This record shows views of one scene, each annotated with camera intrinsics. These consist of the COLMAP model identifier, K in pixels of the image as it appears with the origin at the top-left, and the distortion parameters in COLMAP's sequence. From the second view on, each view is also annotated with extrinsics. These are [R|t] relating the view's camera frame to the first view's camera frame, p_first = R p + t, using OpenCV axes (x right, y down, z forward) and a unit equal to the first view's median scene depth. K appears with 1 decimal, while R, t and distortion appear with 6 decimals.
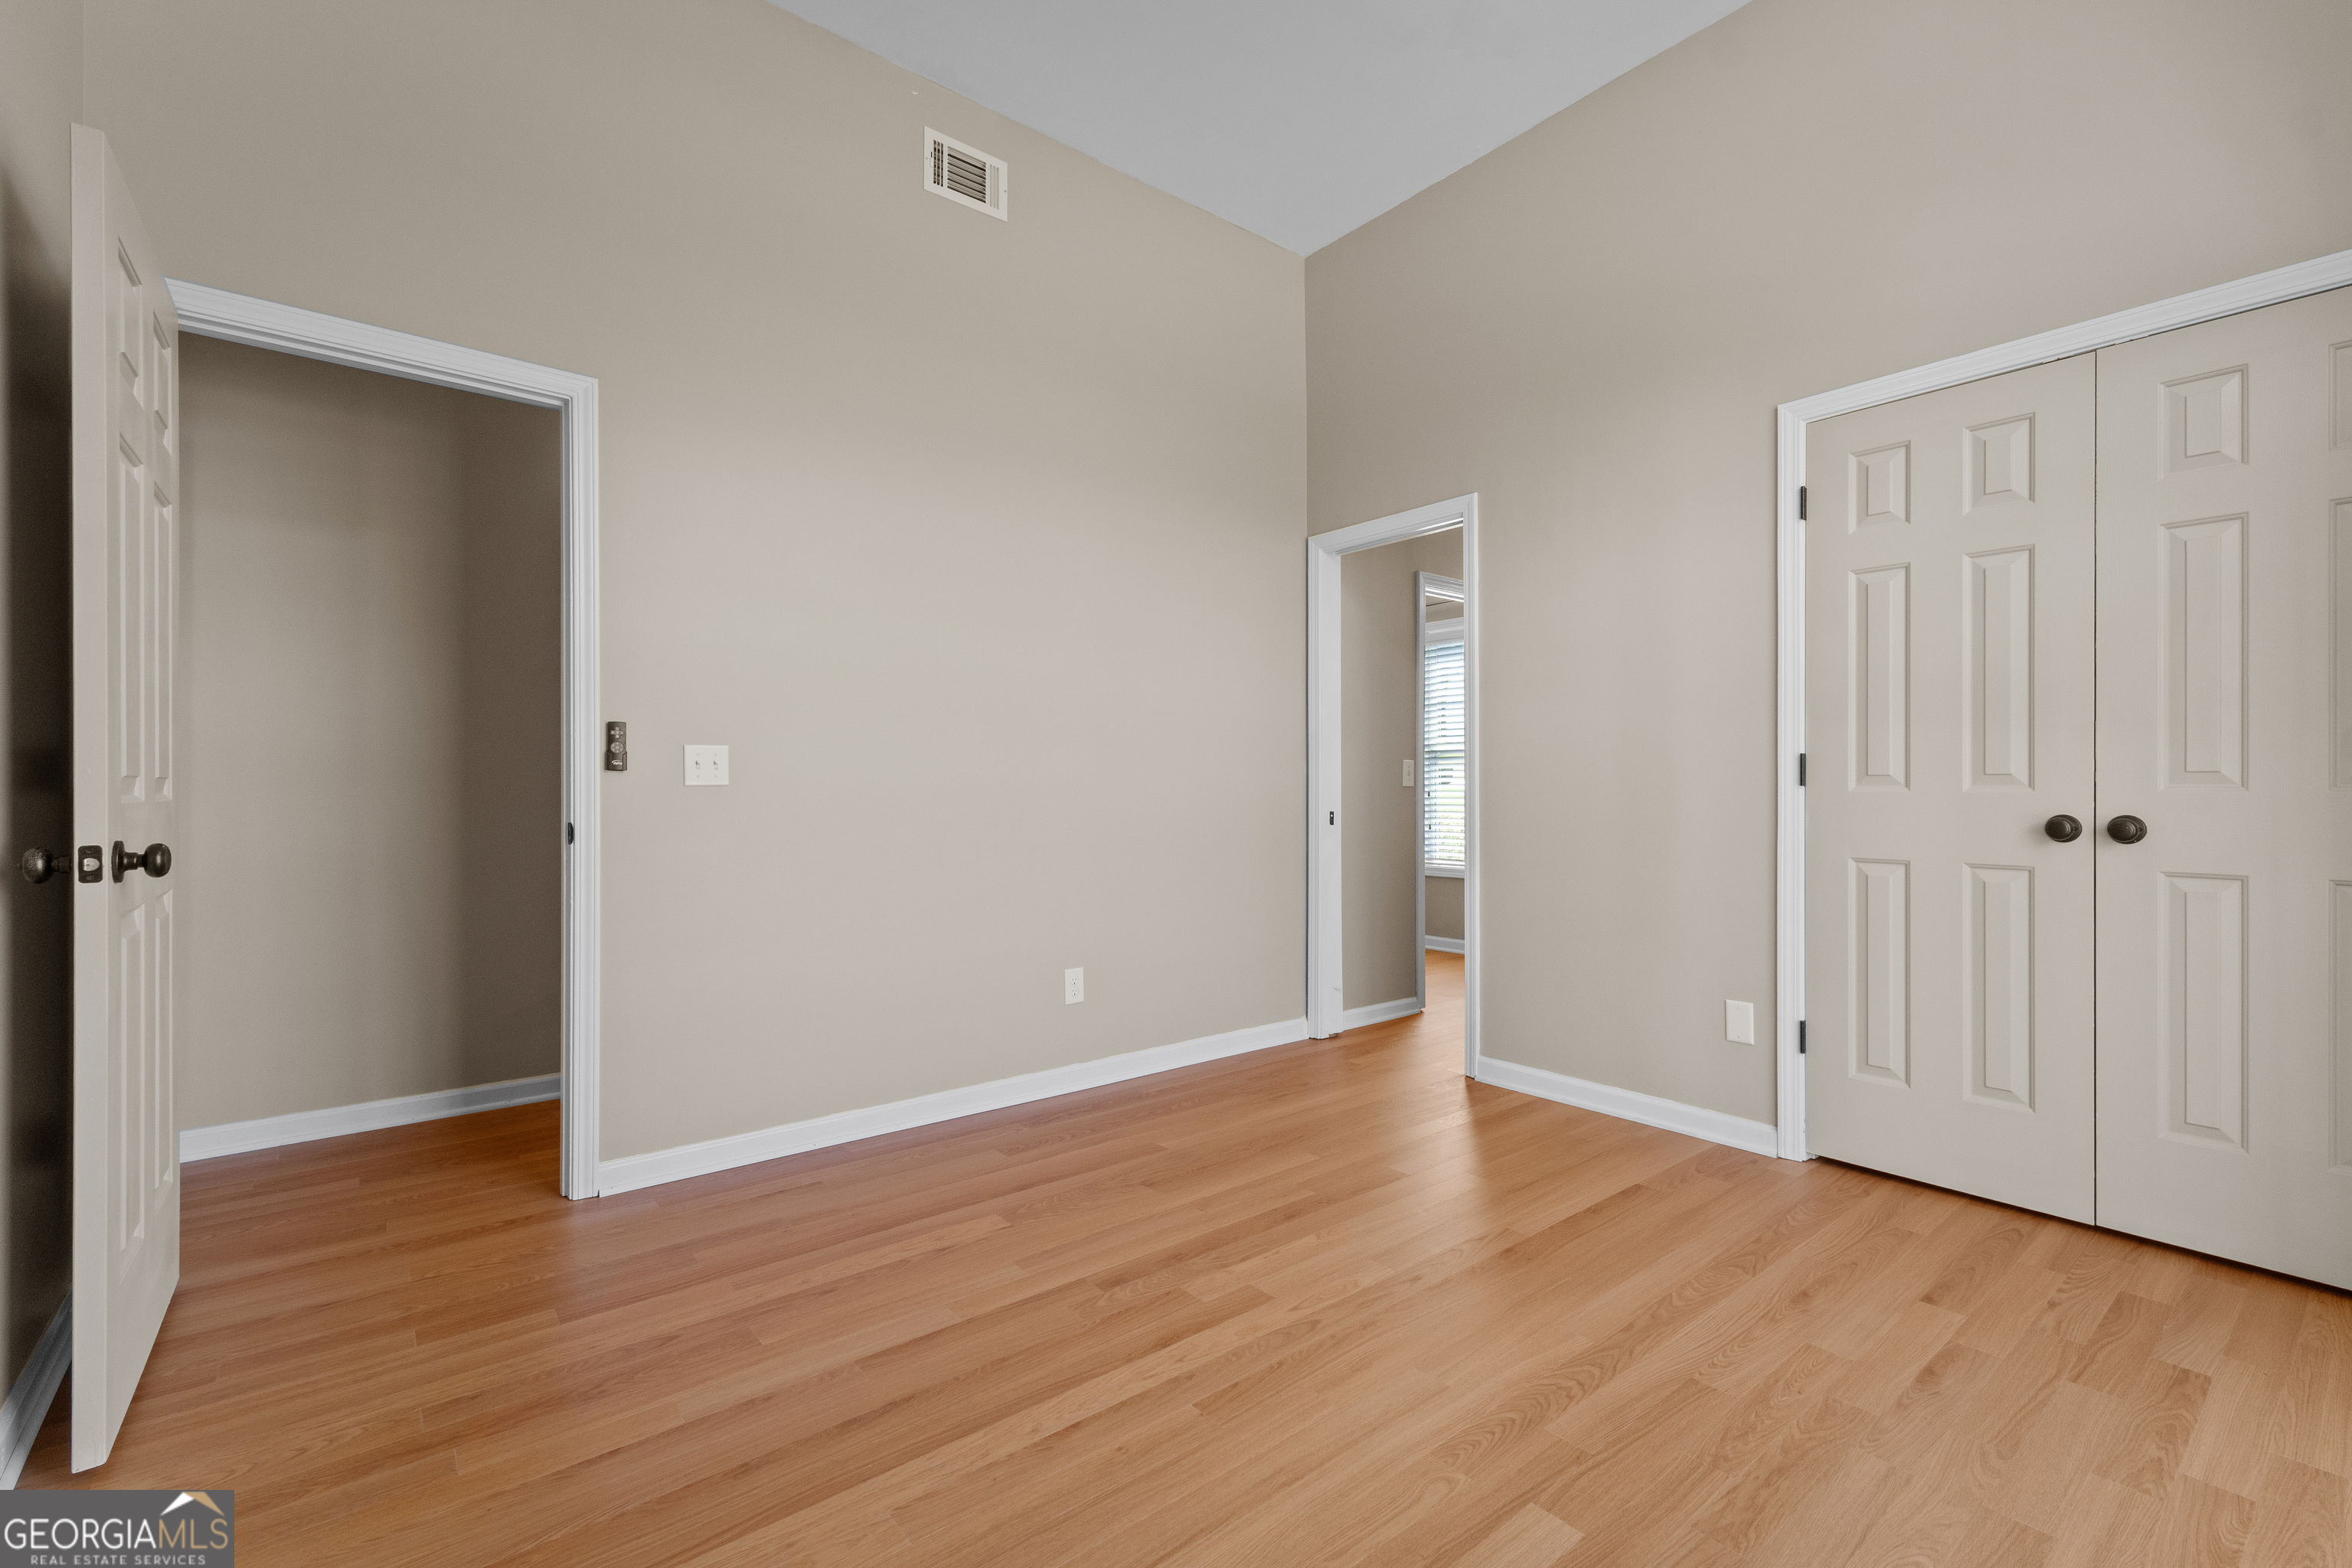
lens RADIAL K [[996.2, 0, 1163.1], [0, 996.2, 791.3], [0, 0, 1]] dist [0.007204, -0.001651]
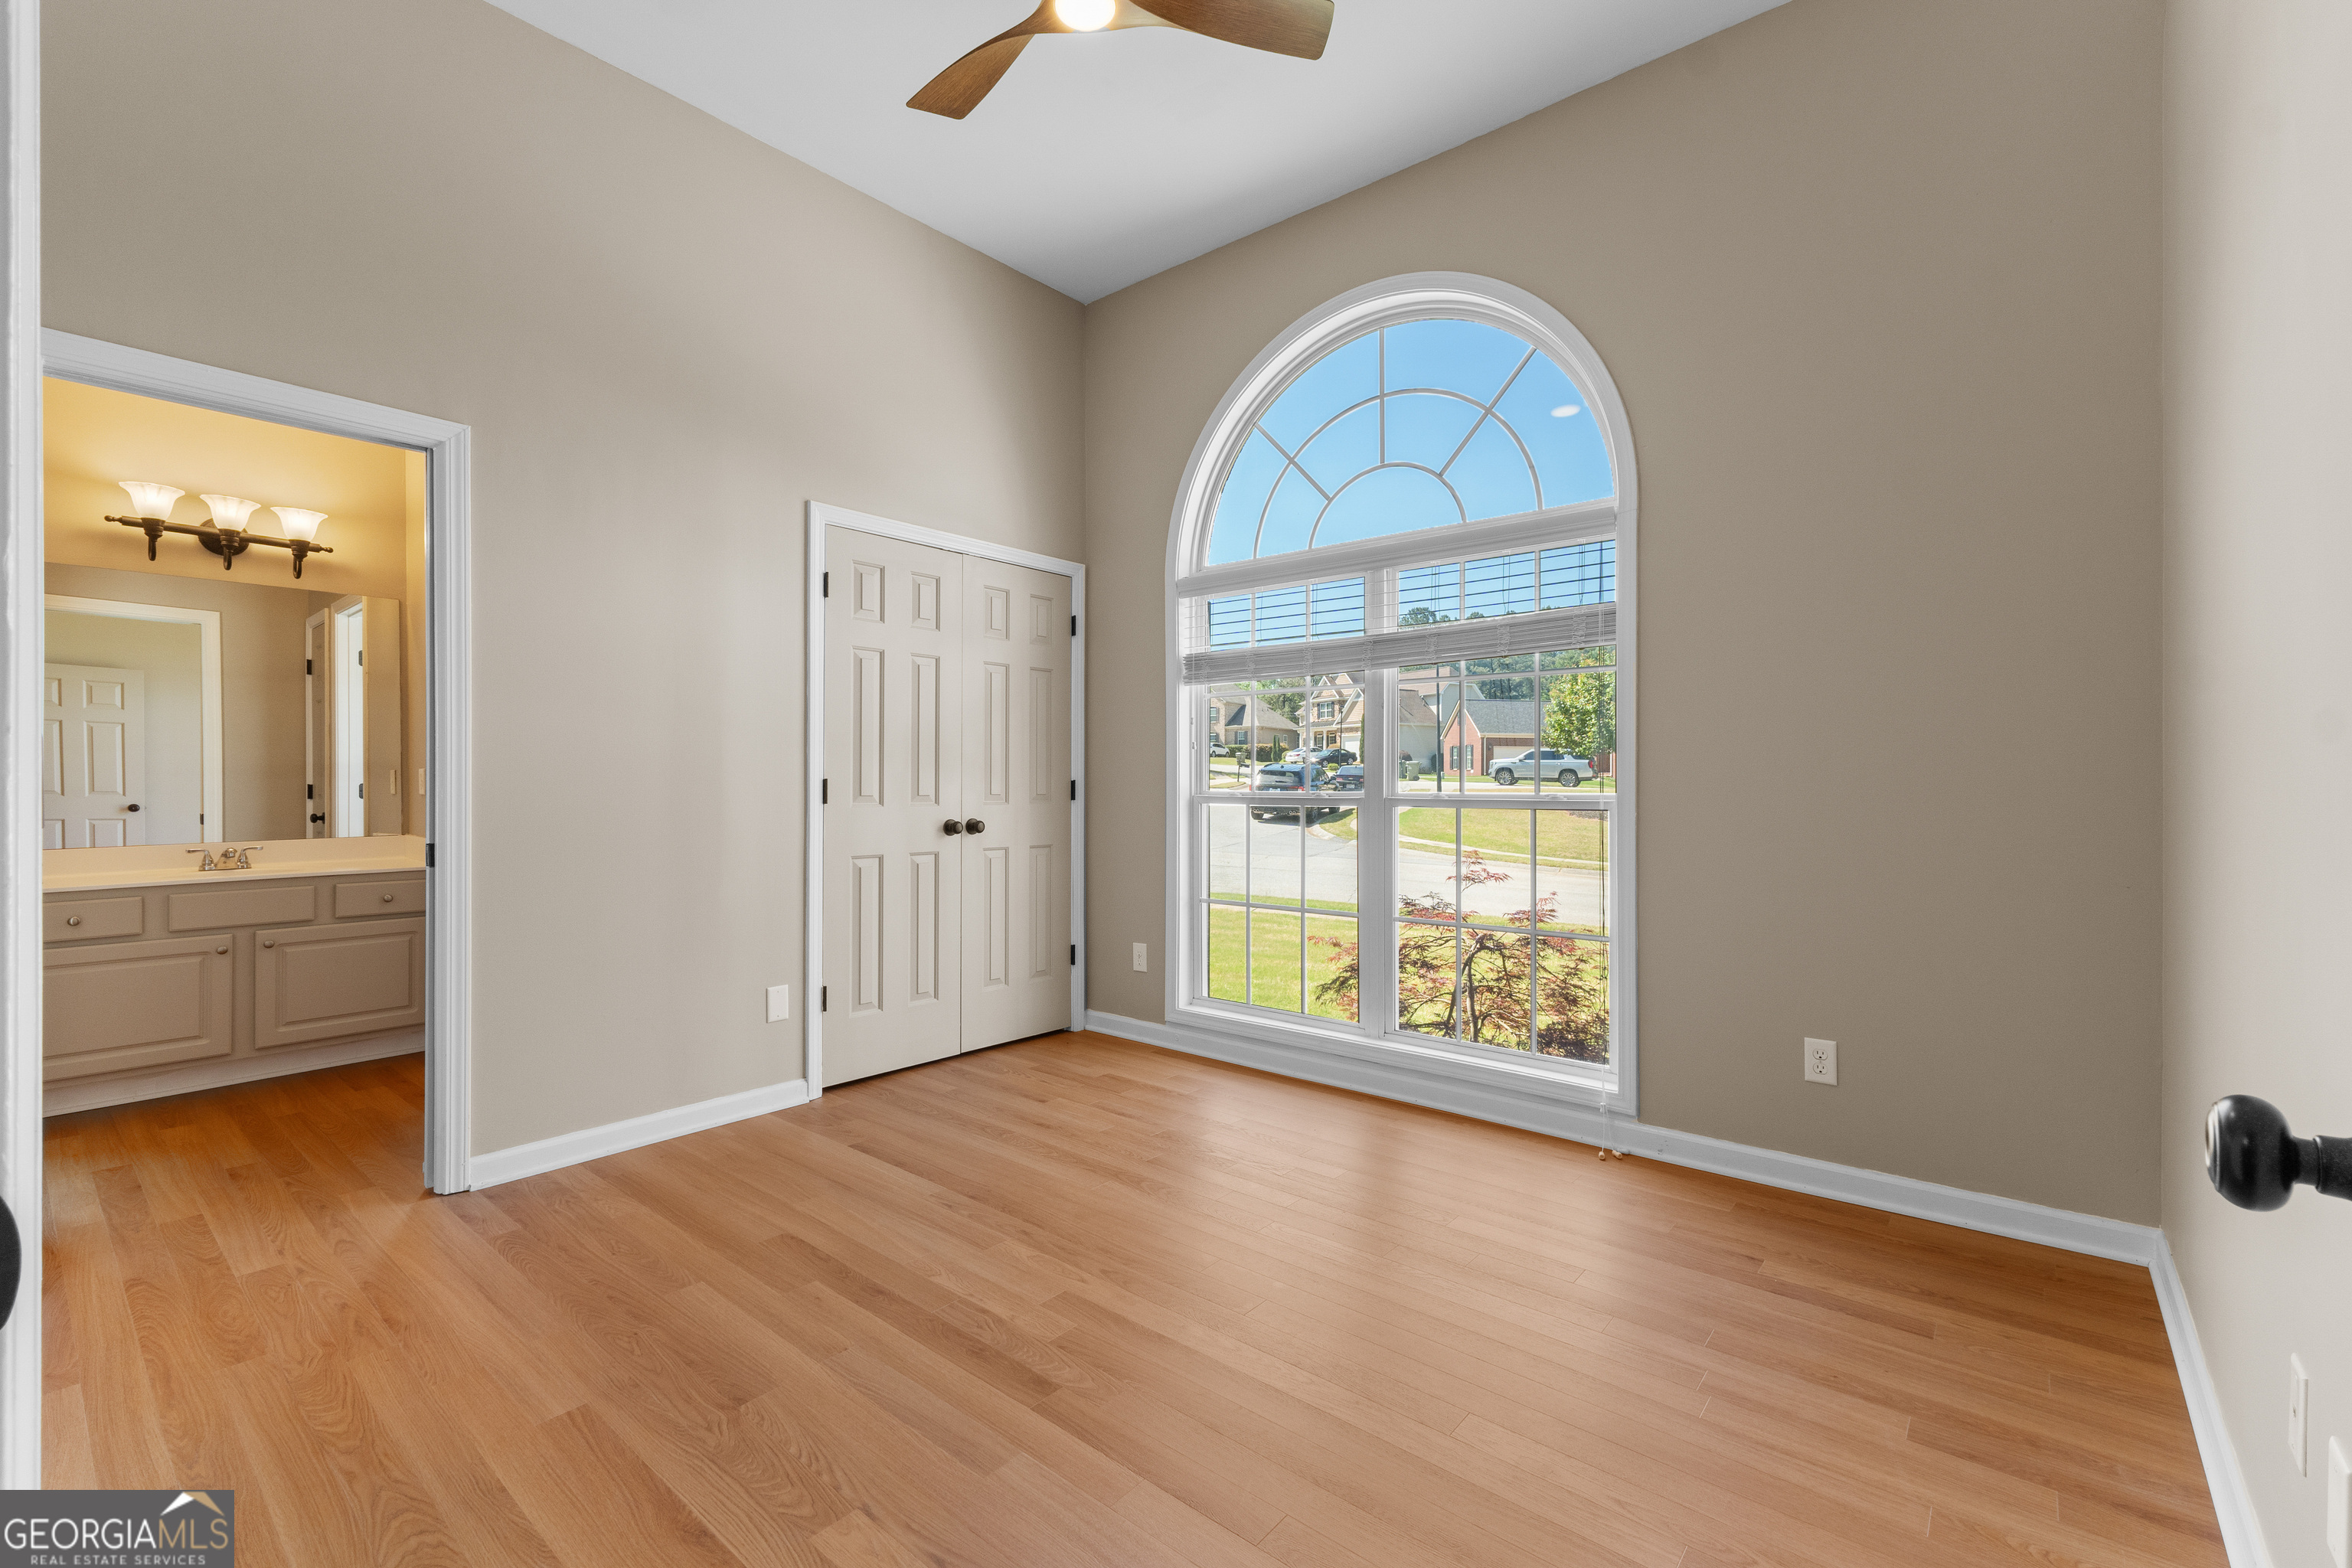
lens RADIAL K [[996.2, 0, 1170.7], [0, 996.2, 783.1], [0, 0, 1]] dist [0.007204, -0.001651]
pose [[-0.170635, 0.001729, 0.985333, -0.795869], [0.007168, 0.999974, -0.000514, -0.033344], [-0.985308, 0.006975, -0.170643, 0.872984]]
